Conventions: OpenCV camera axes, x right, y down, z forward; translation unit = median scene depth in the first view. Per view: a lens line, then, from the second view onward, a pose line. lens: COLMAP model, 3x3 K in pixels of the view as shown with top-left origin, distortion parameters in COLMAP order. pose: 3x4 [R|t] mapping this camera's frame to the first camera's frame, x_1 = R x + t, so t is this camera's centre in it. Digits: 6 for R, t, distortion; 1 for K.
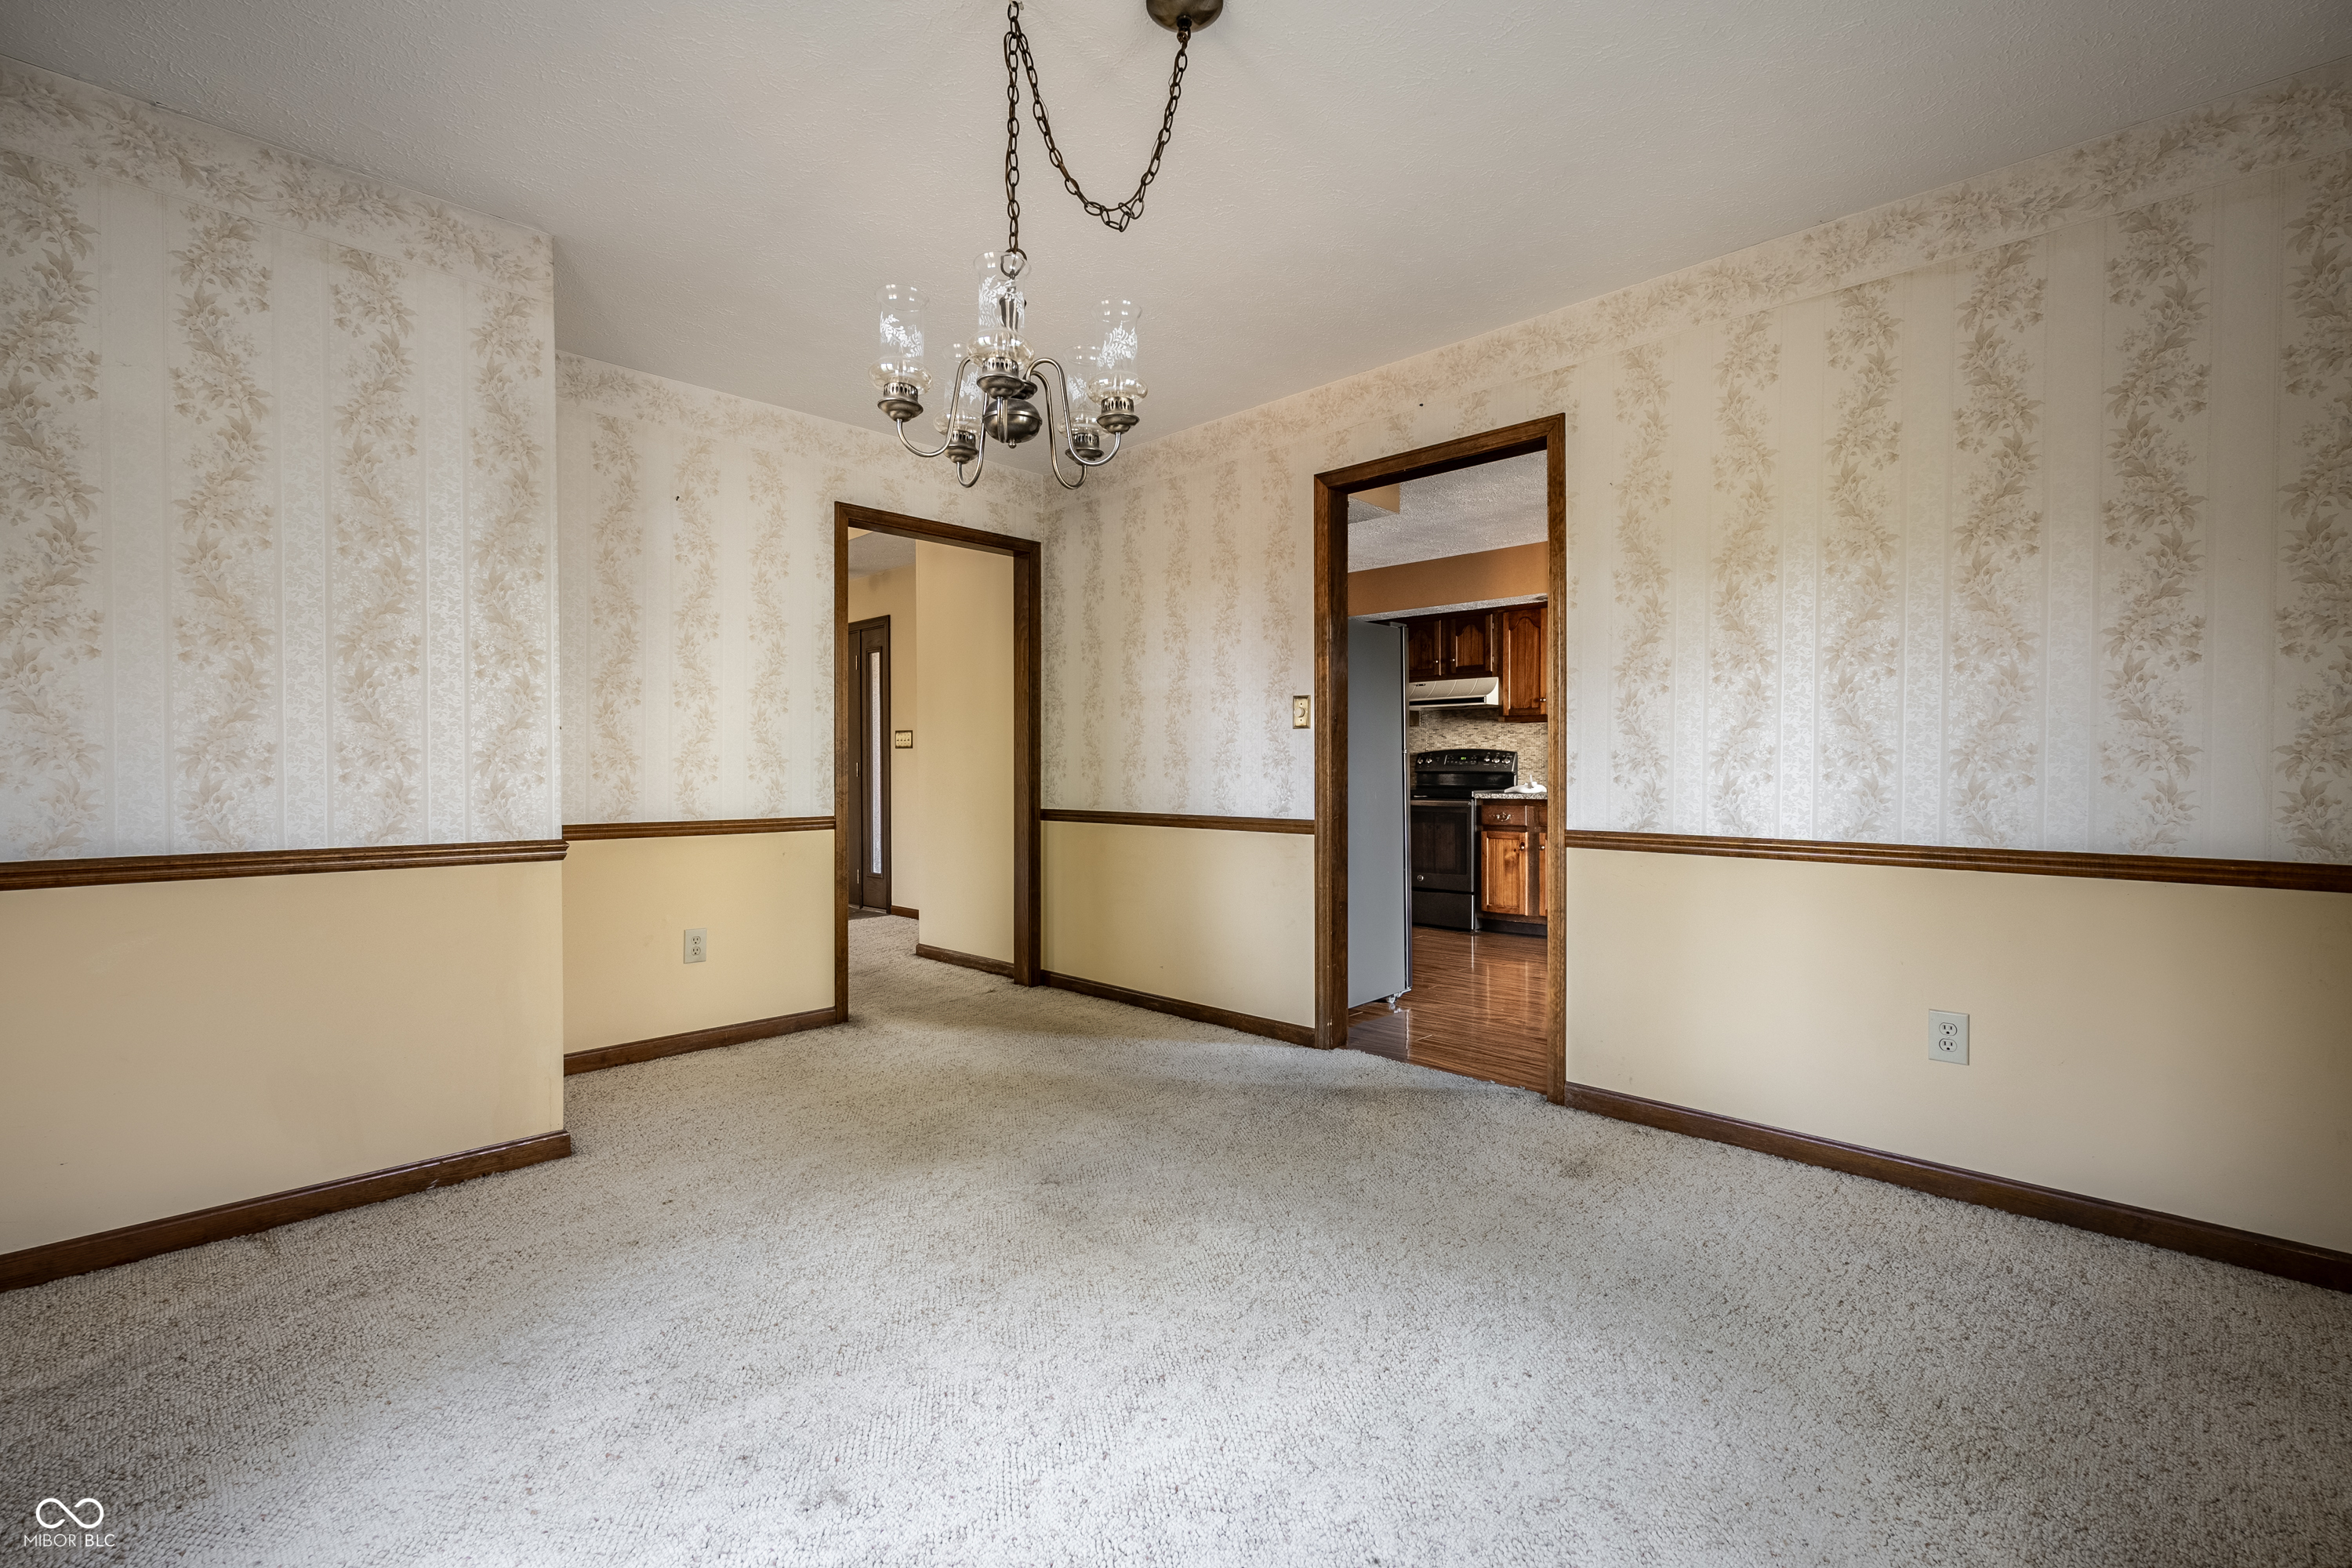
lens RADIAL K [[1015.2, 0, 1175.1], [0, 1015.2, 768.6], [0, 0, 1]] dist [-0.004919, -0.000270]
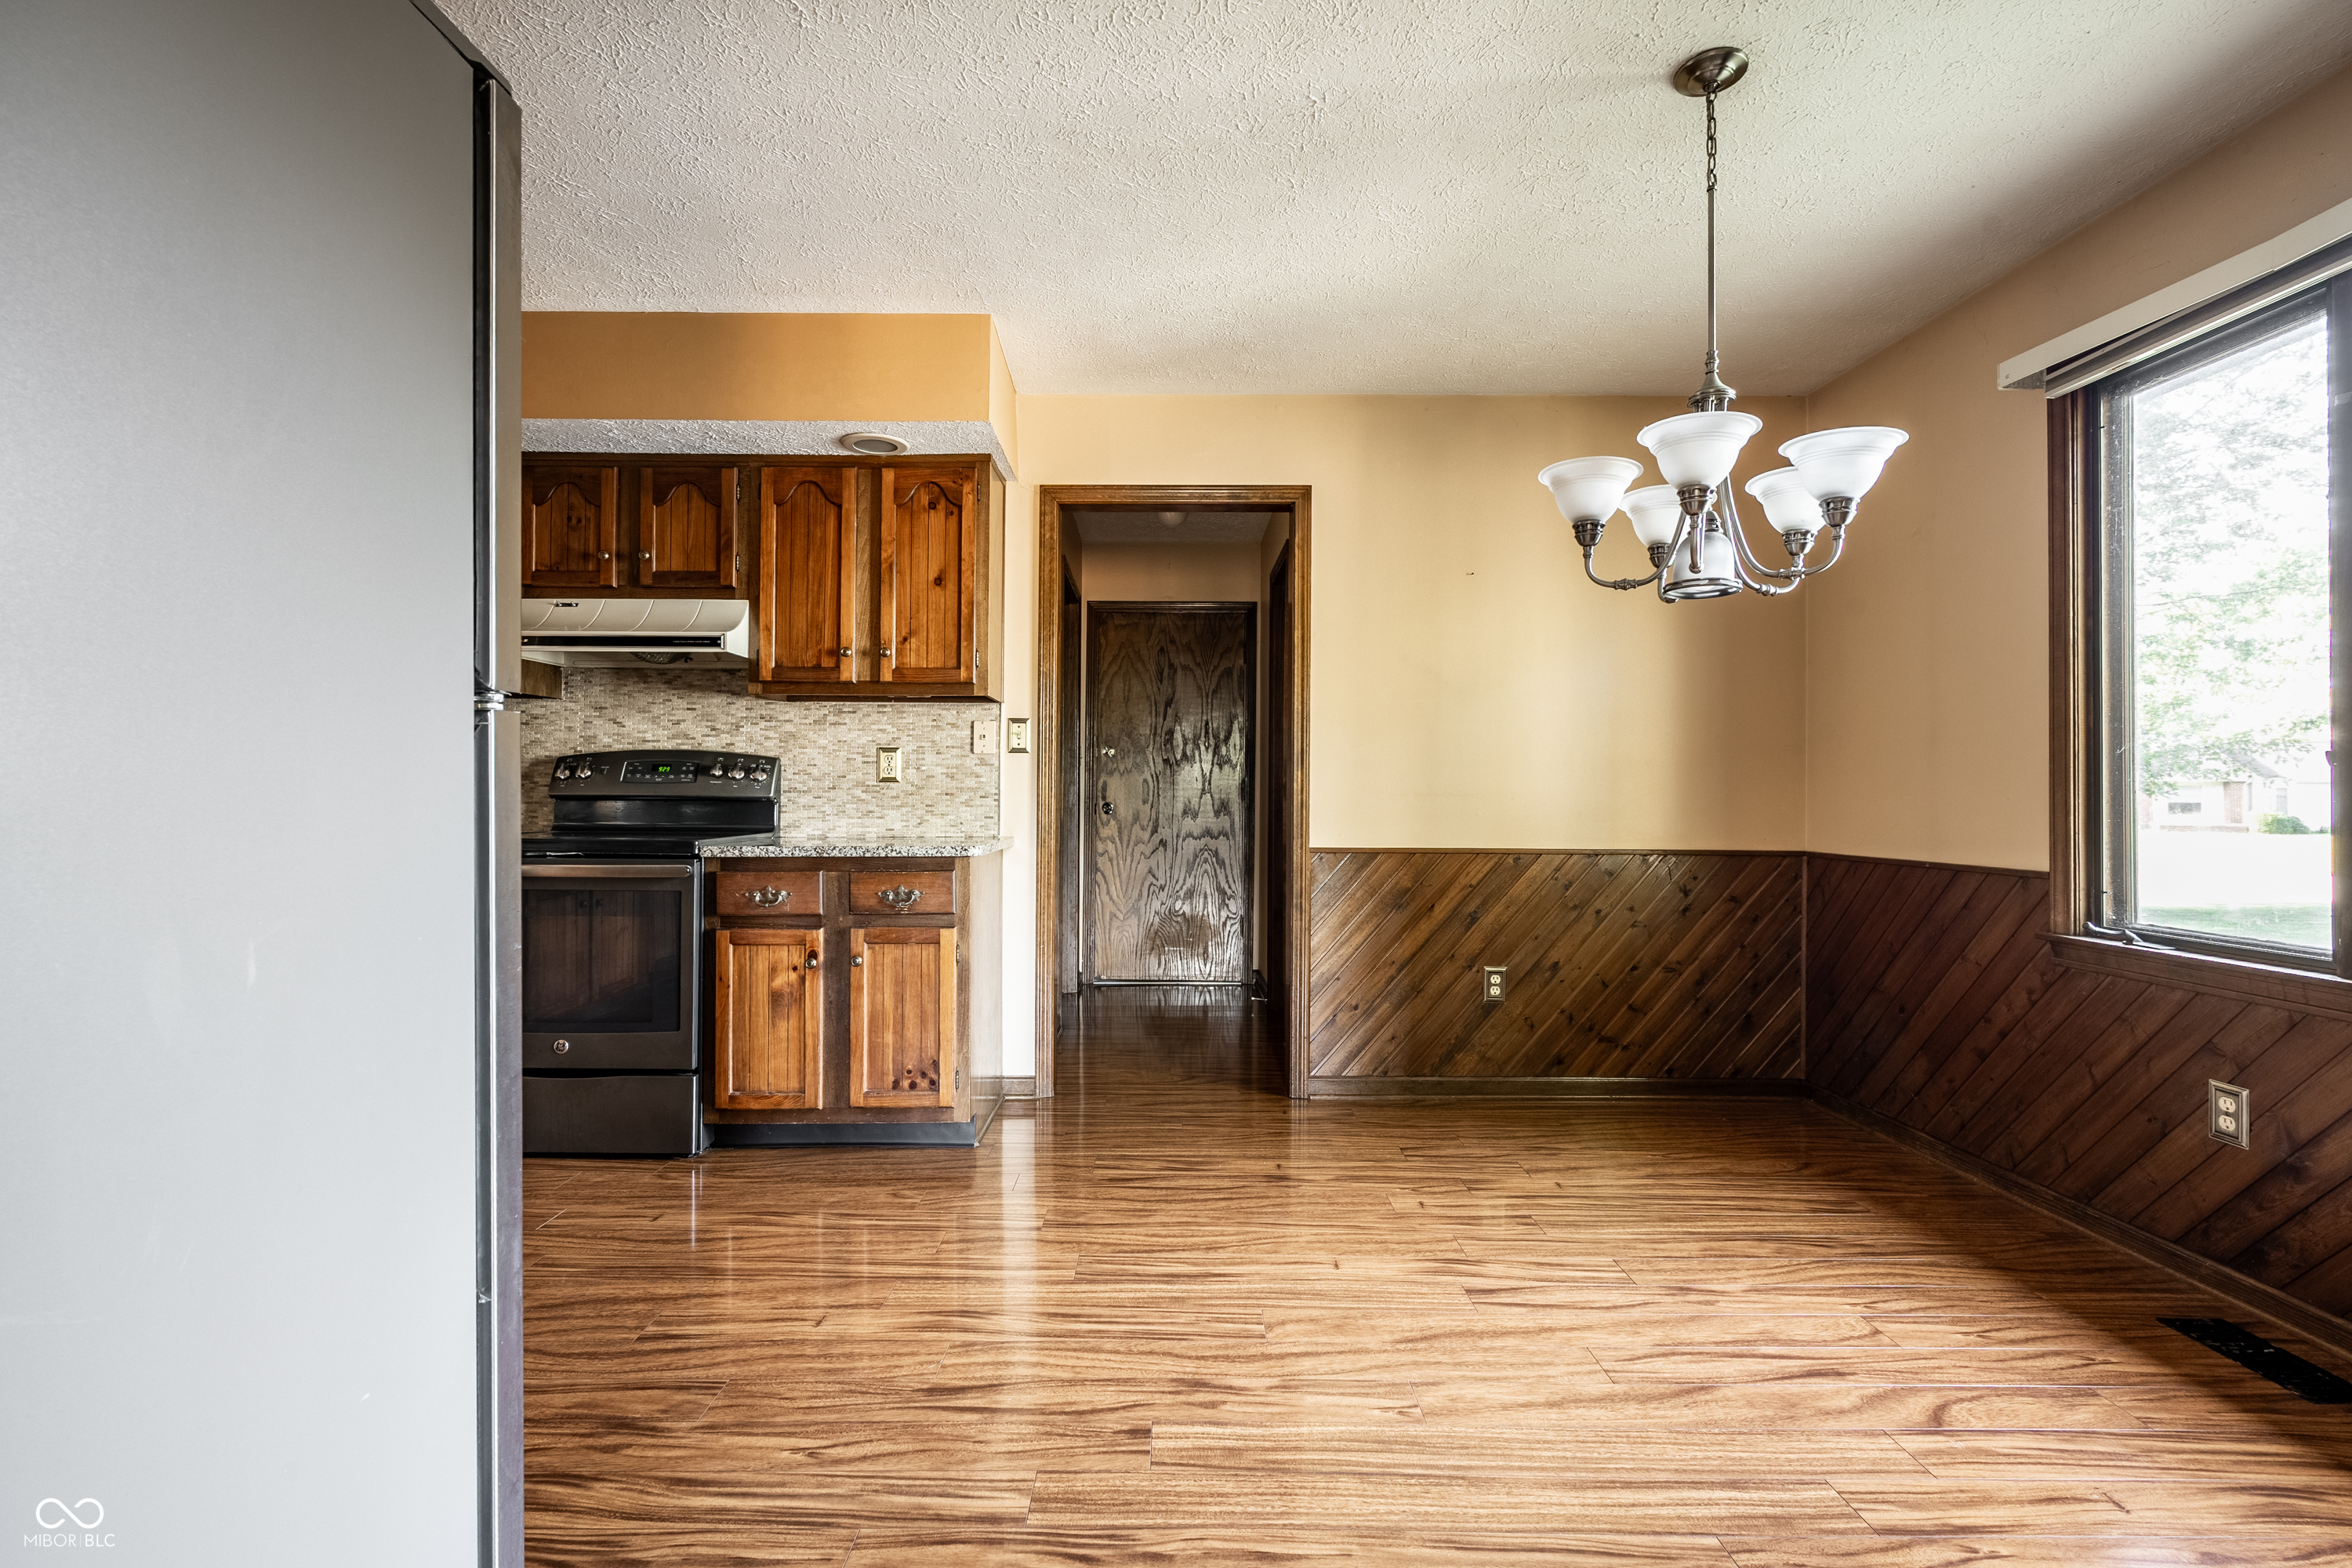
lens RADIAL K [[1015.2, 0, 1175.1], [0, 1015.2, 768.6], [0, 0, 1]] dist [-0.004919, -0.000270]
pose [[0.705742, 0.014939, 0.708312, 0.120987], [-0.004859, 0.999856, -0.016247, -0.003491], [-0.708453, 0.008025, 0.705713, 0.517196]]
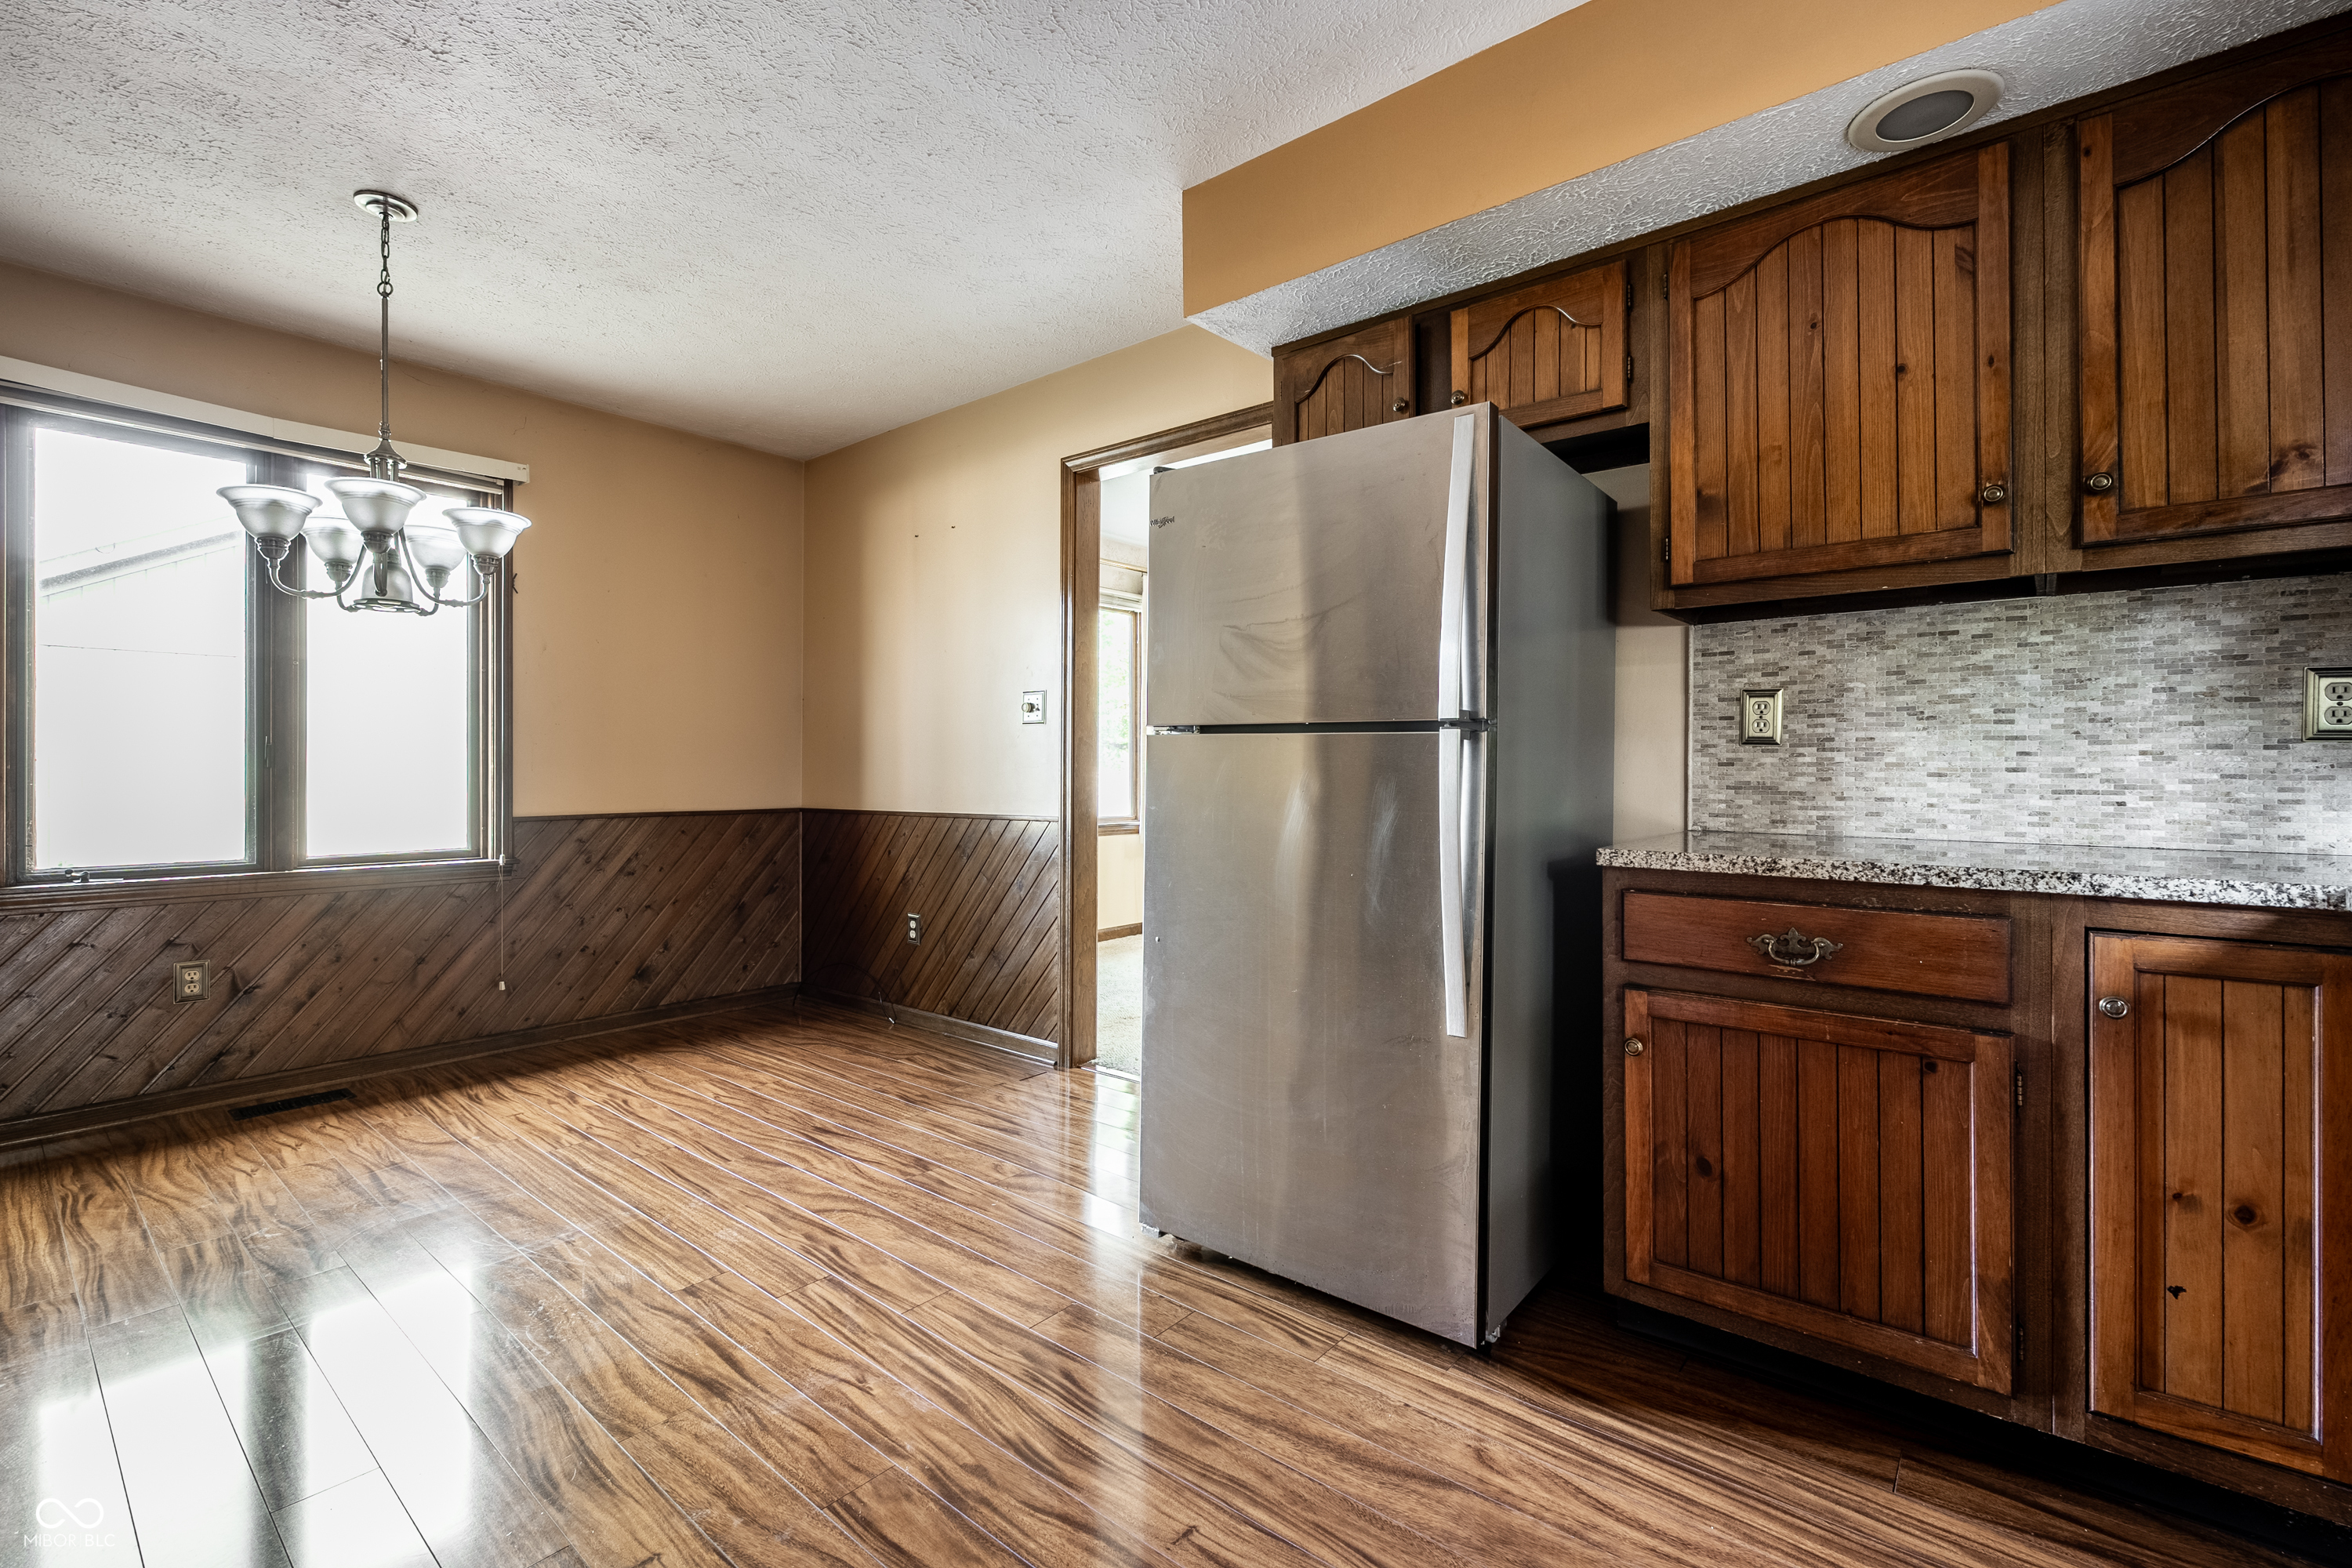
lens RADIAL K [[1035.6, 0, 1143.4], [0, 1035.6, 765.9], [0, 0, 1]] dist [-0.004196, -0.000546]
pose [[-0.998520, -0.008785, -0.053675, 0.175012], [-0.008423, 0.999940, -0.006958, -0.000064], [0.053733, -0.006496, -0.998534, 1.003108]]
